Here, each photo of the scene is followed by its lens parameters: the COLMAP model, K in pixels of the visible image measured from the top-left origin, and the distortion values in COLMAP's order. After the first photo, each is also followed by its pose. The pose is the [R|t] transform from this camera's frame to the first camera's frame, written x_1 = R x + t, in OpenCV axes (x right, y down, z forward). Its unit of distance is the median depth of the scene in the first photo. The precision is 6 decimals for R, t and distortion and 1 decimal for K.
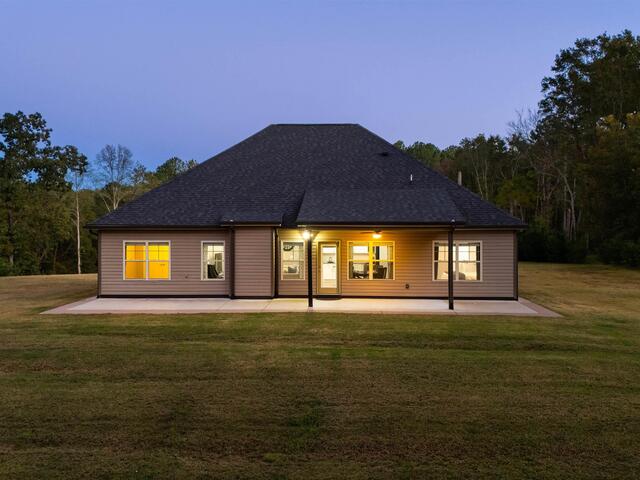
lens RADIAL K [[639.0, 0, 320.8], [0, 639.0, 239.9], [0, 0, 1]] dist [0.062016, 0.000000]
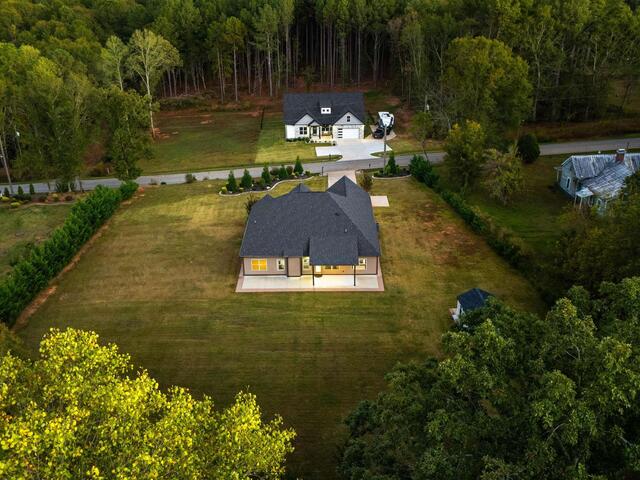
lens RADIAL K [[639.0, 0, 319.8], [0, 639.0, 240.0], [0, 0, 1]] dist [0.062016, 0.000000]
pose [[0.998881, -0.021953, 0.041888, -0.108635], [0.002528, 0.909249, 0.416245, -1.381526], [-0.047224, -0.415673, 0.908287, -1.791583]]
